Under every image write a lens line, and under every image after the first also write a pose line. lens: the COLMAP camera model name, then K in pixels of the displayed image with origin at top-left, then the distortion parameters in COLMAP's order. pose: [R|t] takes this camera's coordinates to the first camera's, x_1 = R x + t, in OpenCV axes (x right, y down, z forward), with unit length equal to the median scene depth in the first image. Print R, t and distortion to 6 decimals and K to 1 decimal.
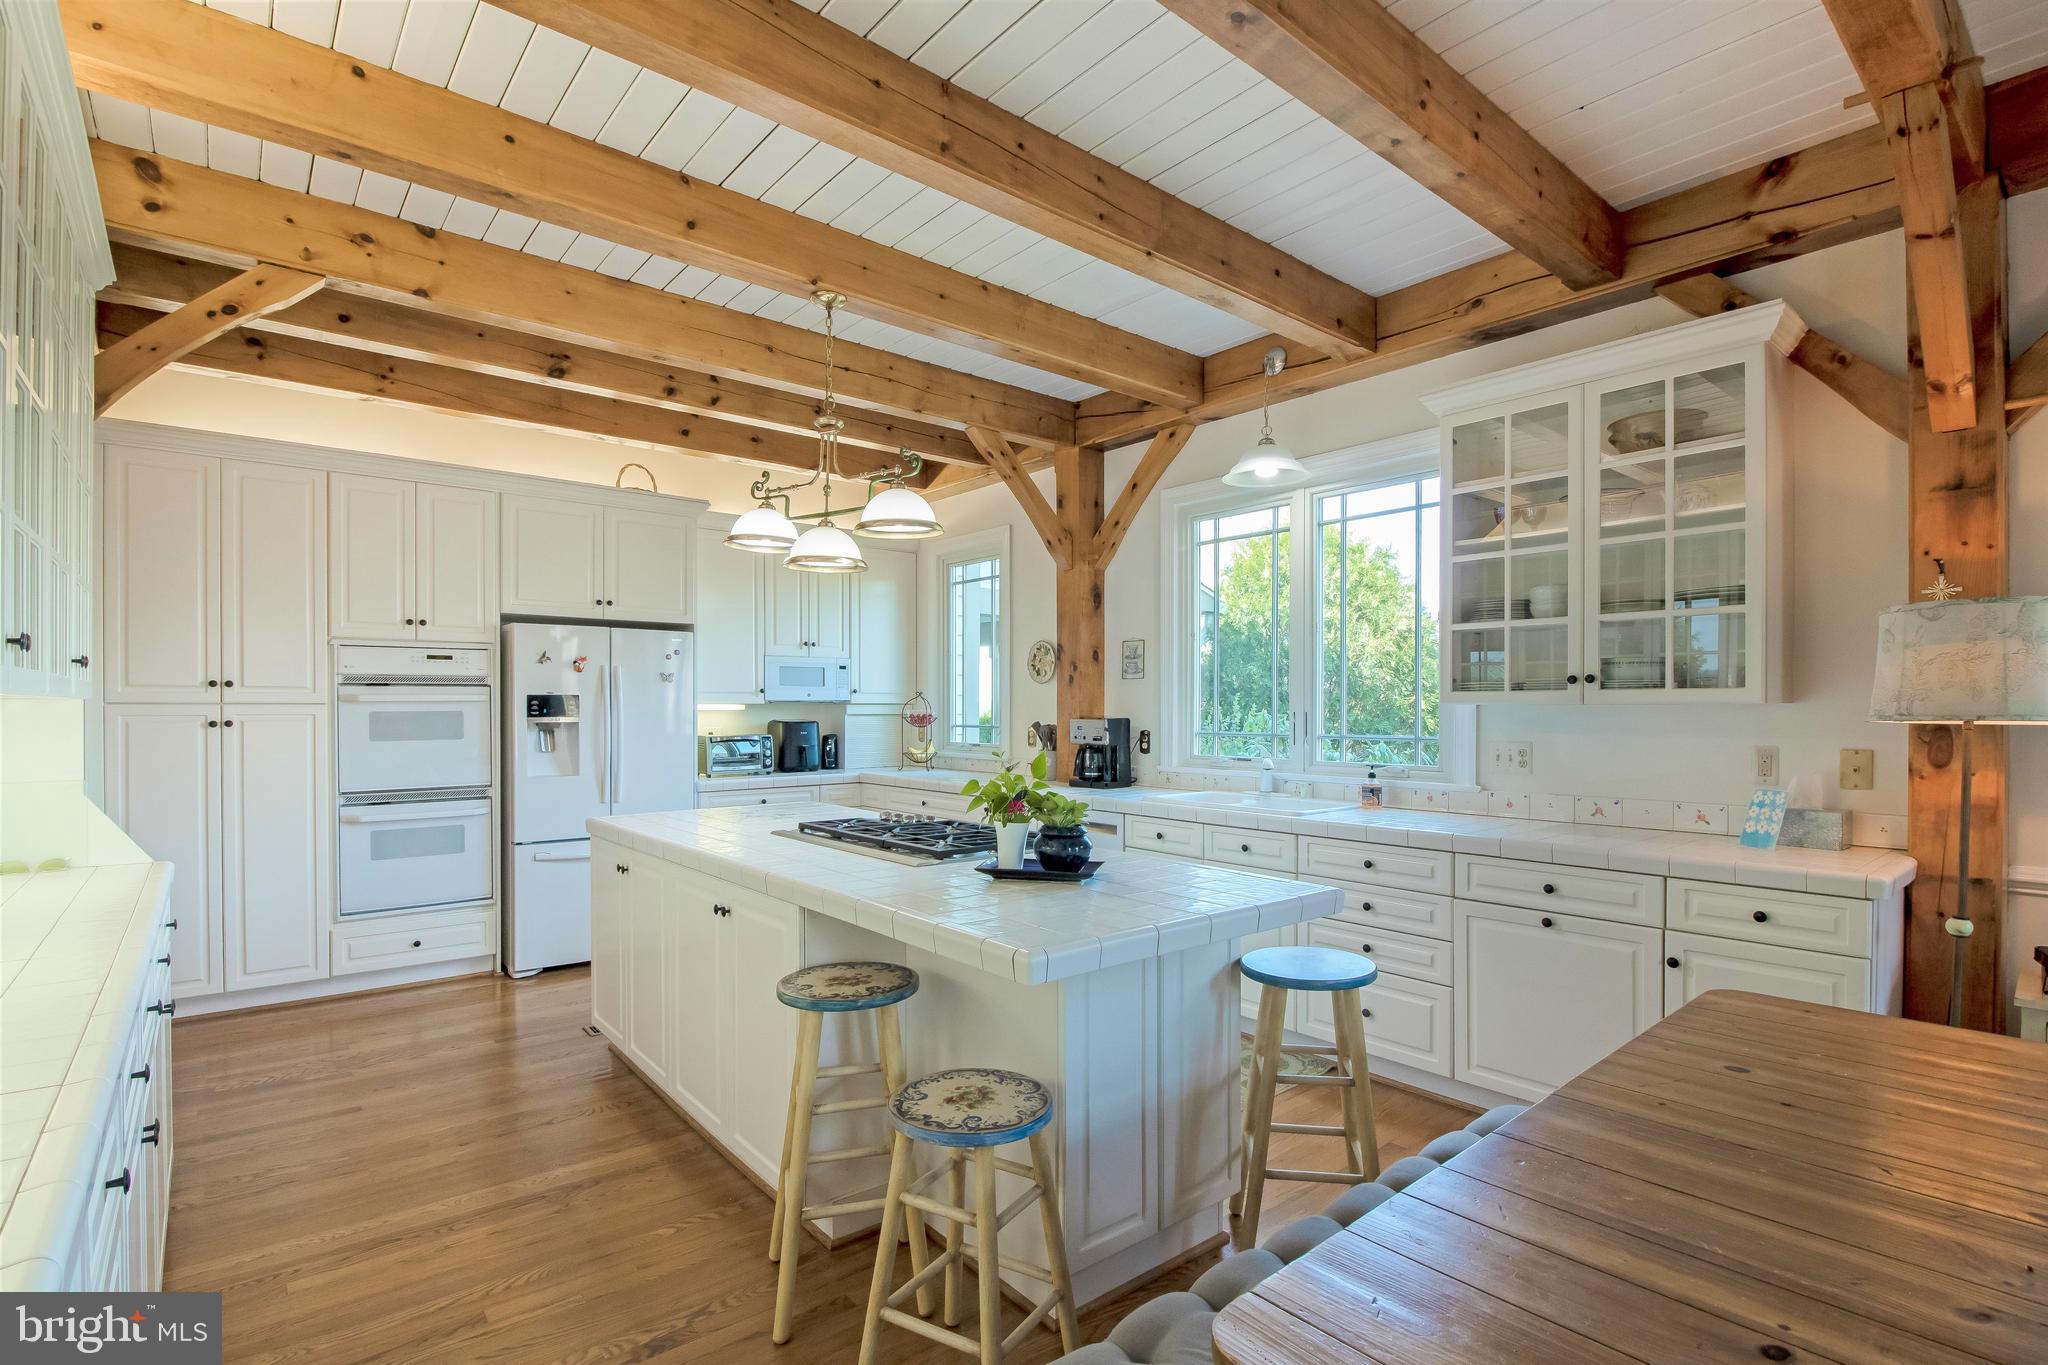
lens RADIAL K [[961.2, 0, 1011.1], [0, 961.2, 697.6], [0, 0, 1]] dist [-0.002567, -0.007116]
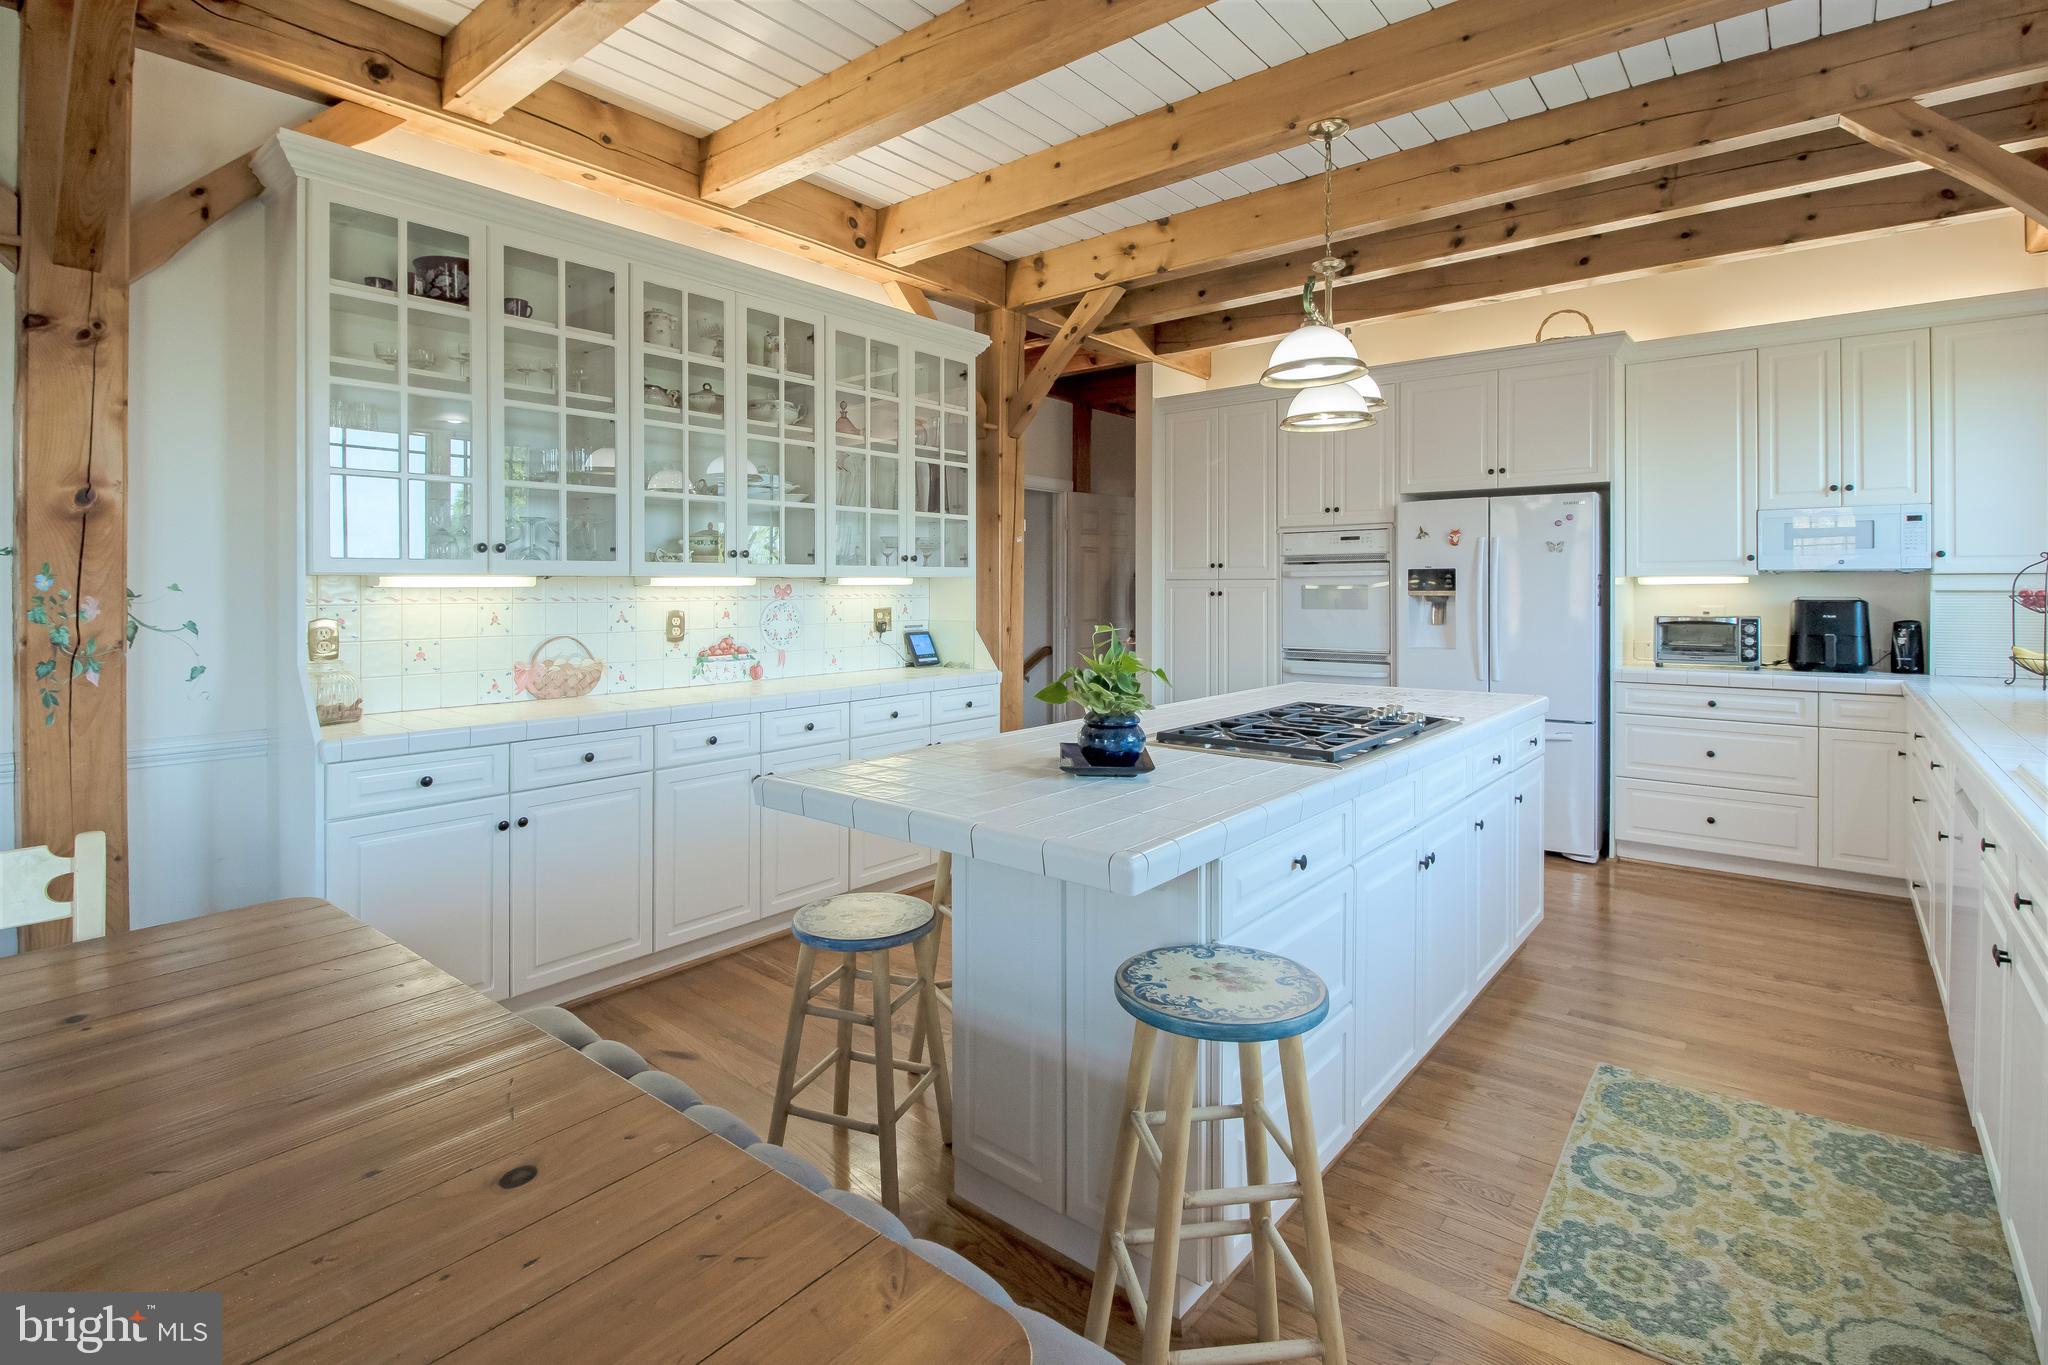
lens RADIAL K [[961.2, 0, 1032.4], [0, 961.2, 588.3], [0, 0, 1]] dist [-0.002567, -0.007116]
pose [[0.196680, 0.005288, -0.980454, 0.543617], [0.013410, 0.999877, 0.008083, 0.004731], [0.980376, -0.014737, 0.196585, 0.459819]]
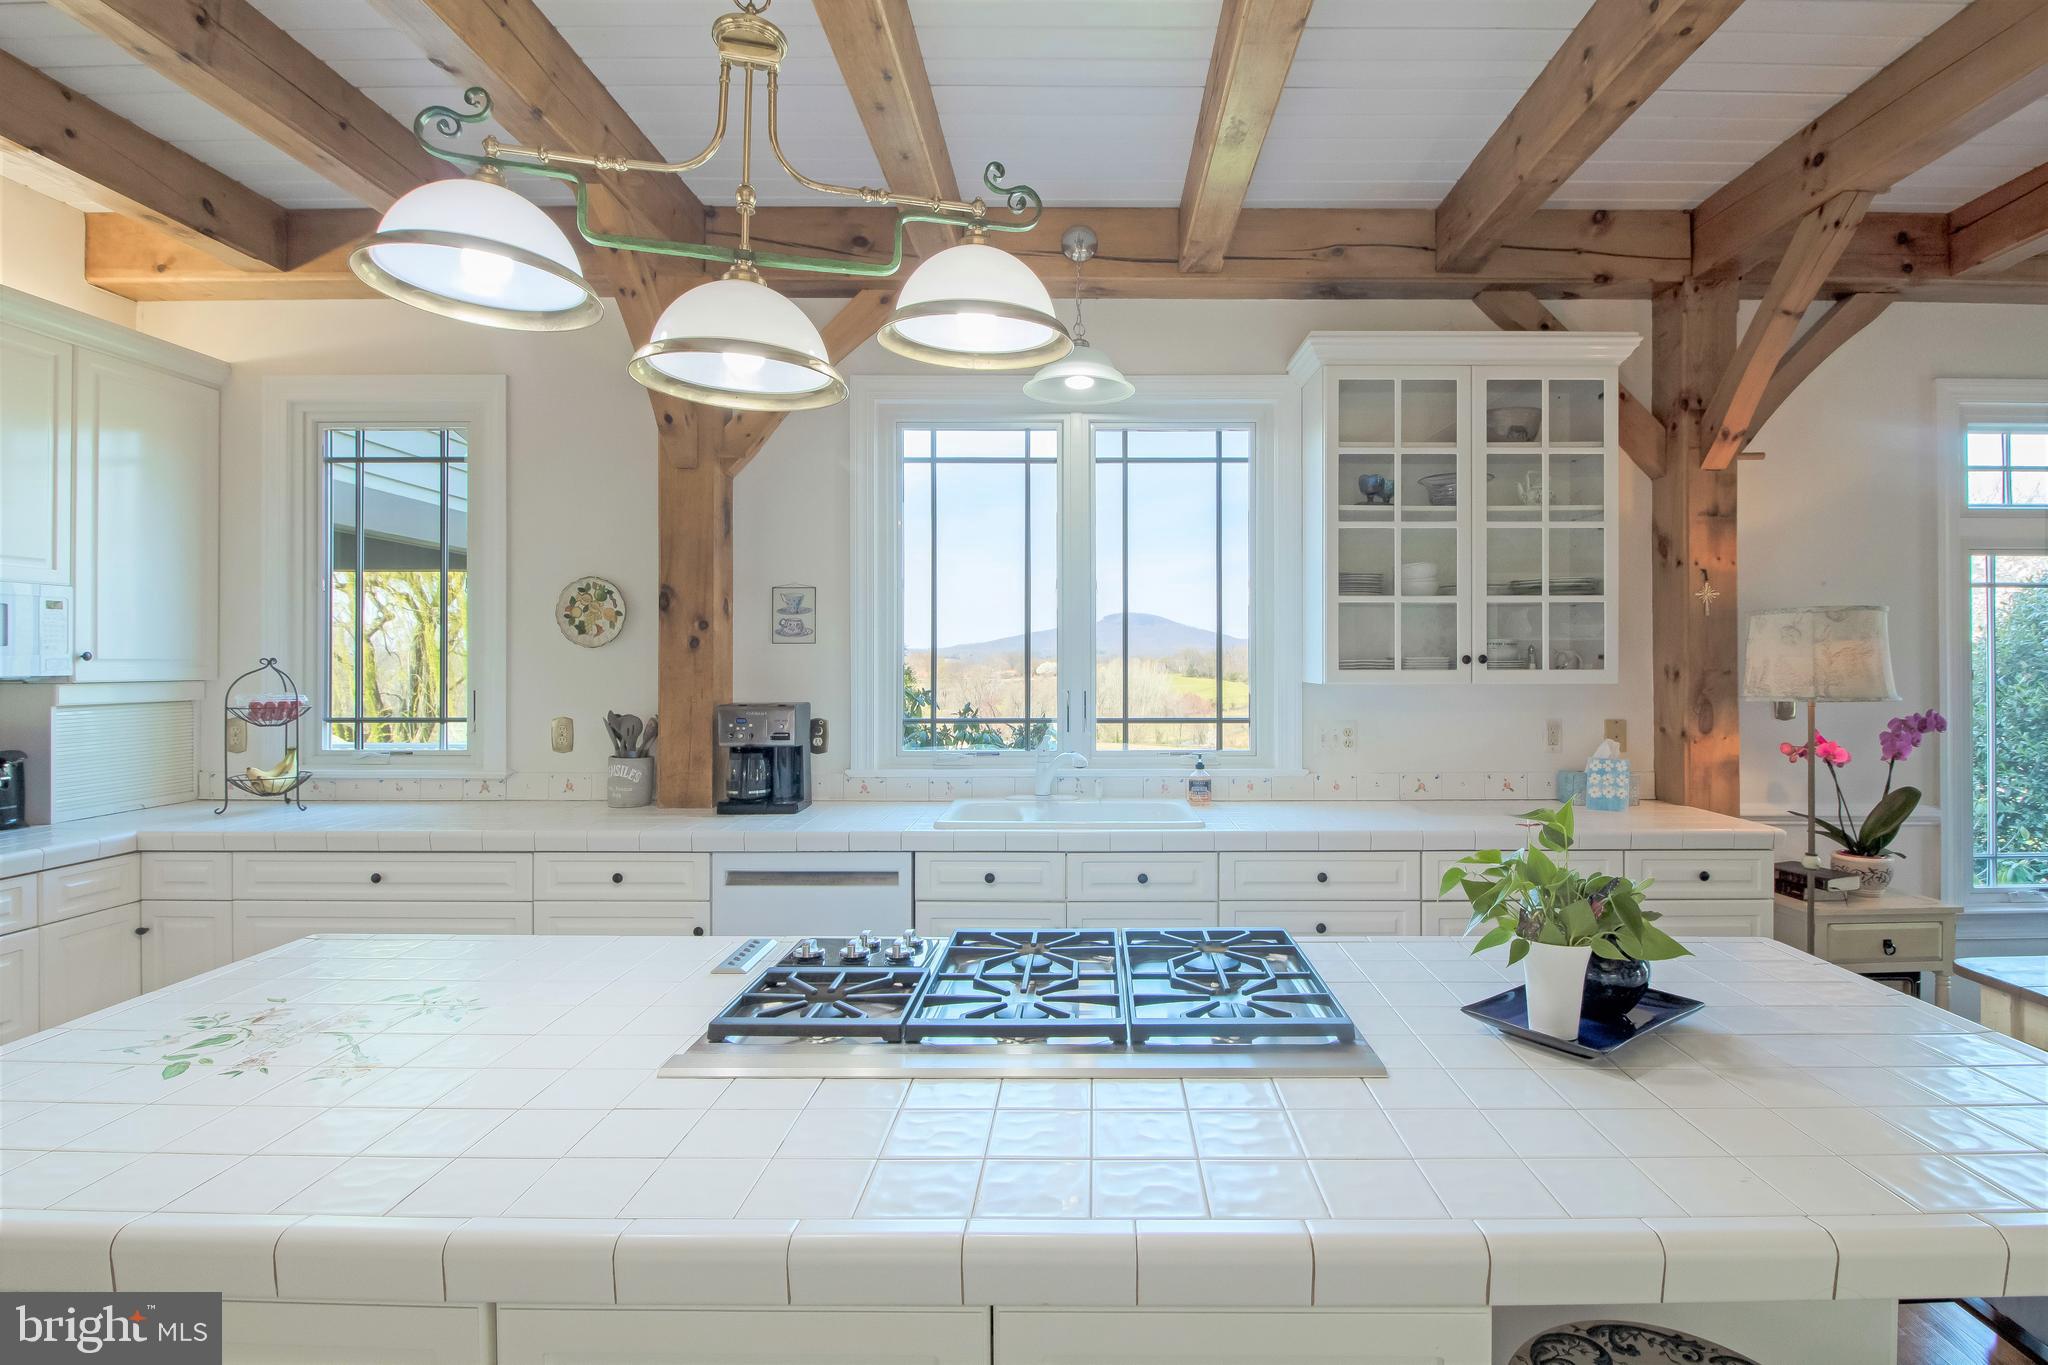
lens RADIAL K [[961.2, 0, 1104.2], [0, 961.2, 658.5], [0, 0, 1]] dist [-0.002567, -0.007116]
pose [[0.632215, 0.002410, 0.774790, -0.332976], [-0.006259, 0.999978, 0.001997, -0.015409], [-0.774768, -0.006112, 0.632216, 0.516236]]
